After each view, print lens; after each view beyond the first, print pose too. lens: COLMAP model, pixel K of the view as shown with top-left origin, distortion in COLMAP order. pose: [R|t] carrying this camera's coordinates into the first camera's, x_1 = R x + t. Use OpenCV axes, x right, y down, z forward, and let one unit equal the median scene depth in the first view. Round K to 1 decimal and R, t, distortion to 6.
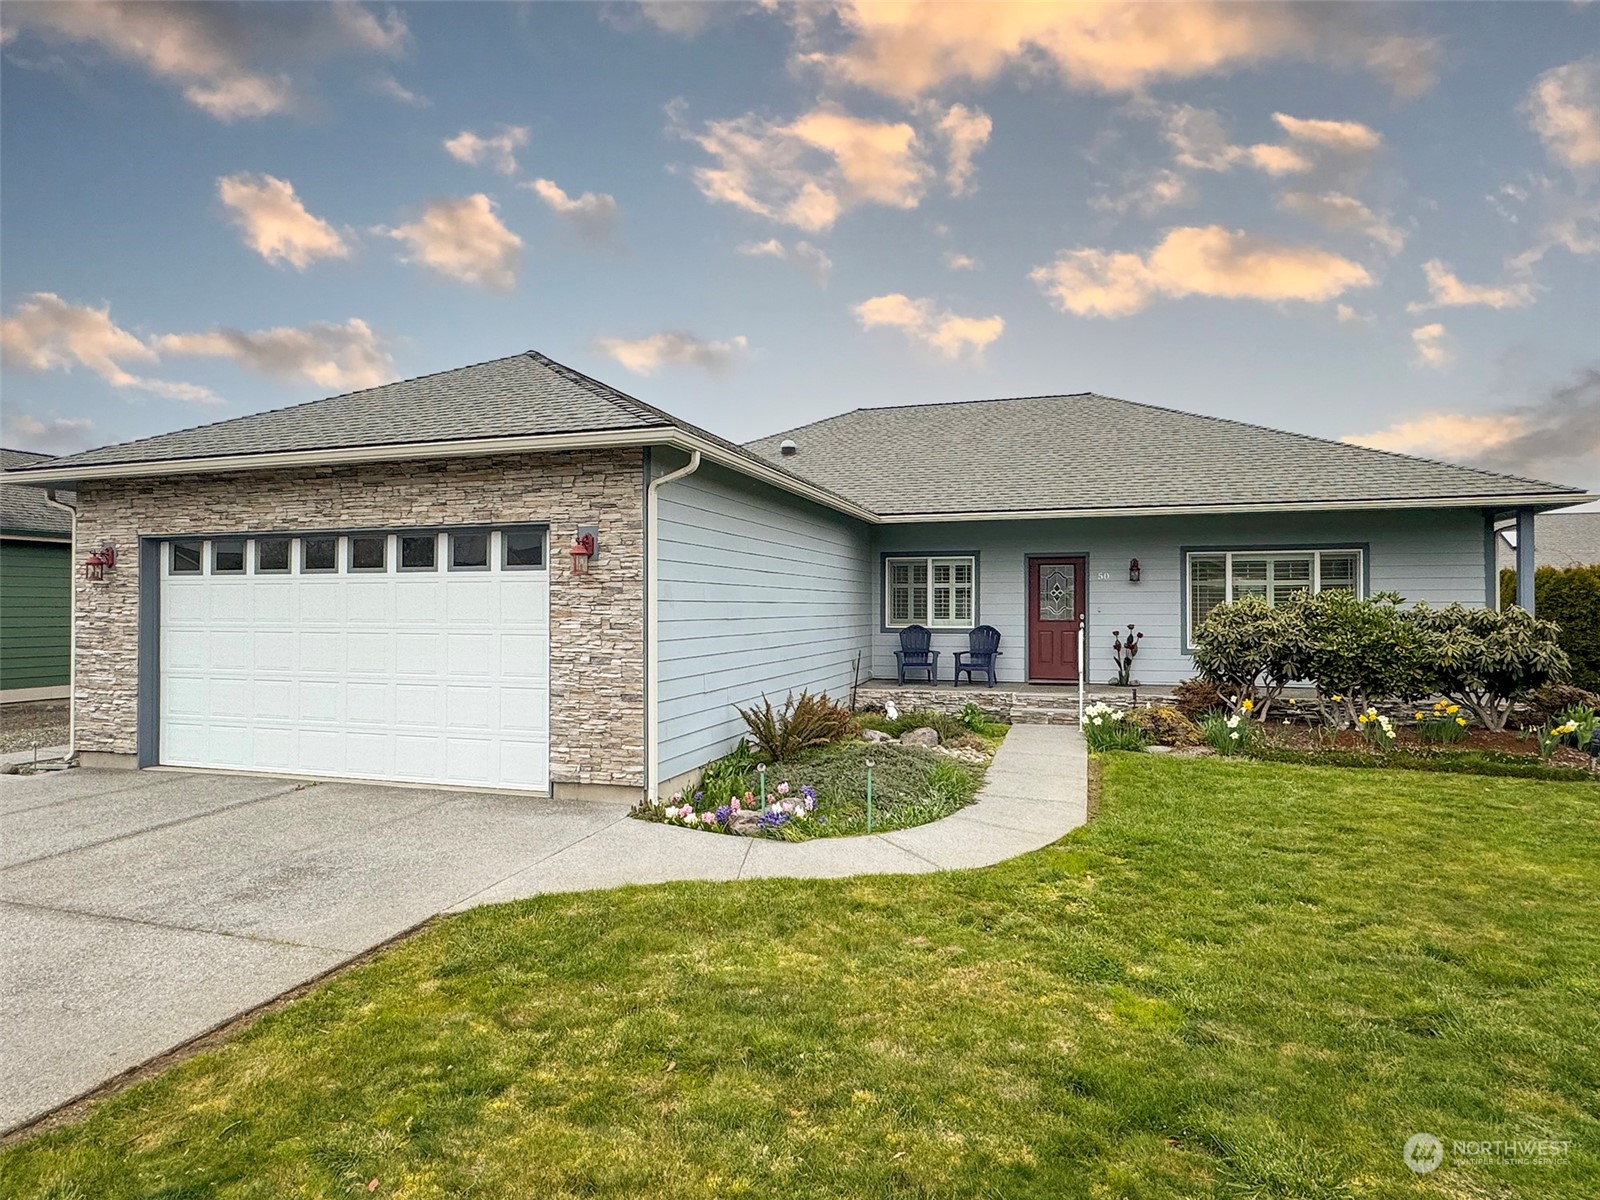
lens RADIAL K [[937.3, 0, 800.0], [0, 937.3, 600.0], [0, 0, 1]] dist [-0.003434, 0.000718]
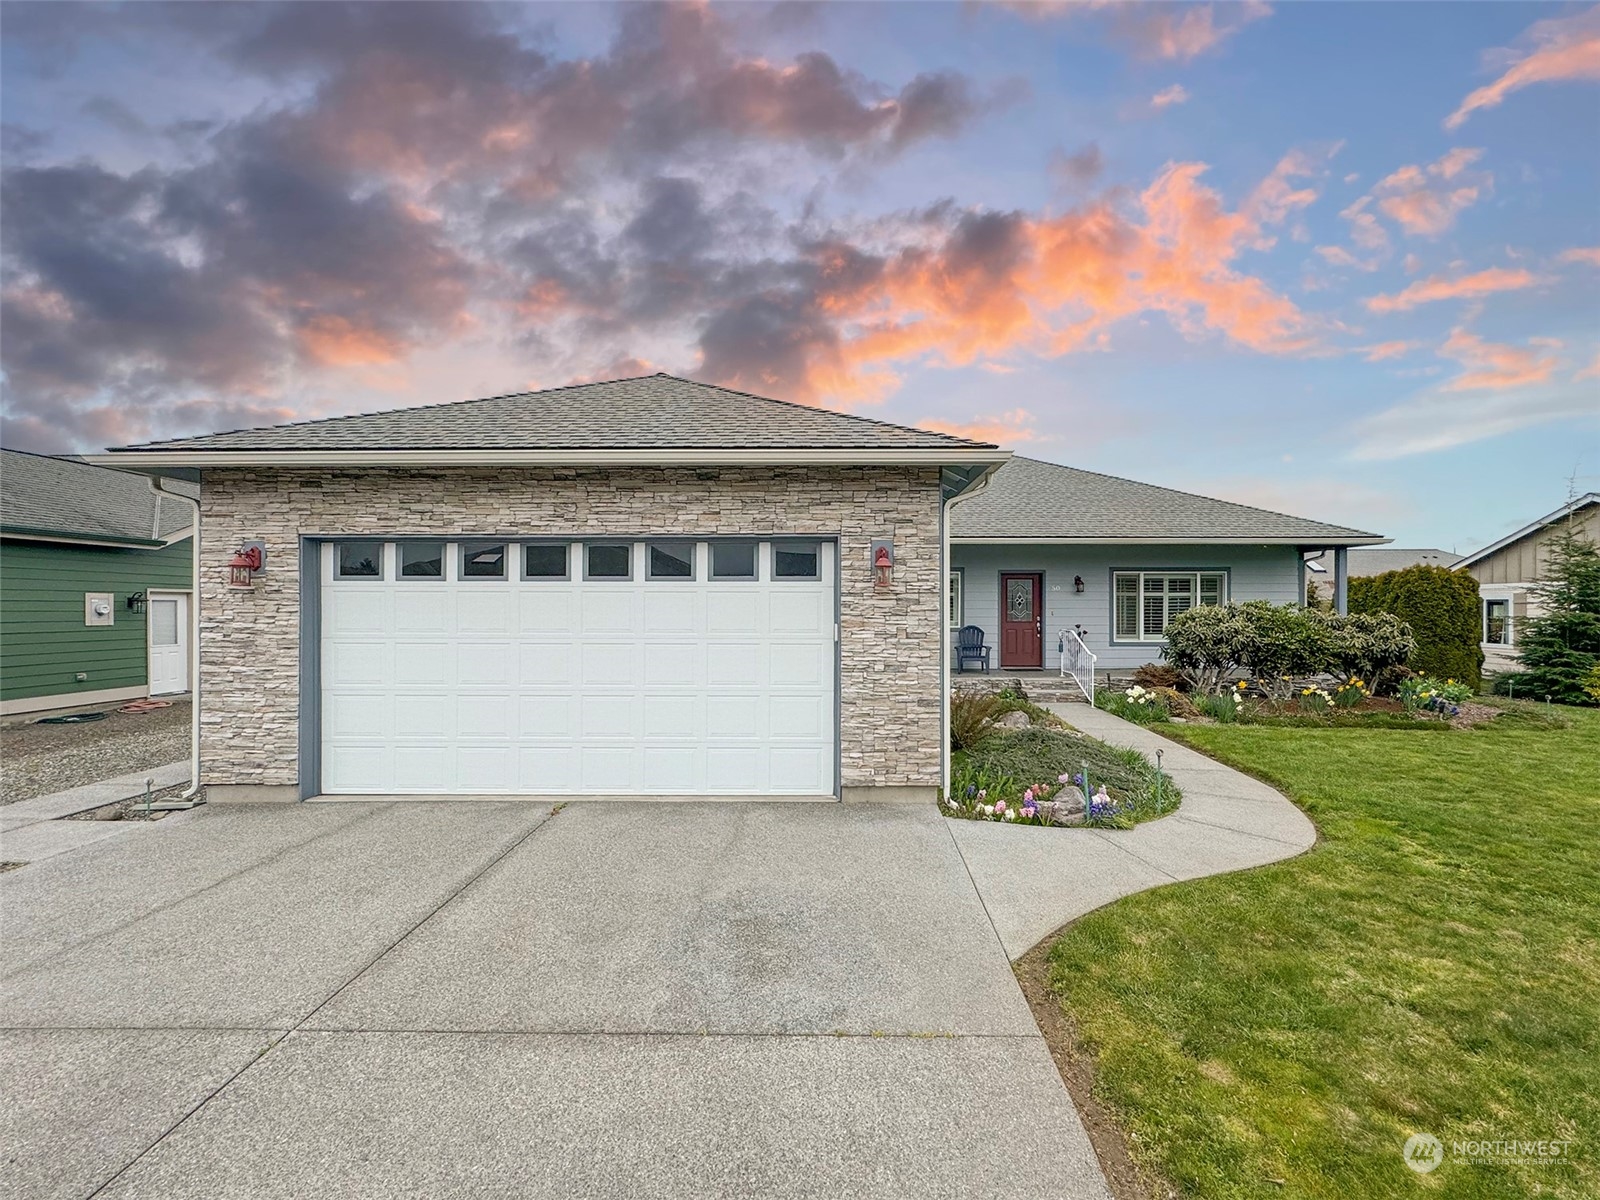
lens RADIAL K [[689.4, 0, 807.3], [0, 689.4, 606.1], [0, 0, 1]] dist [-0.000977, -0.000283]
pose [[0.953776, 0.001262, 0.300517, -0.438844], [-0.003713, 0.999964, 0.007586, -0.008646], [-0.300496, -0.008351, 0.953746, 0.238946]]
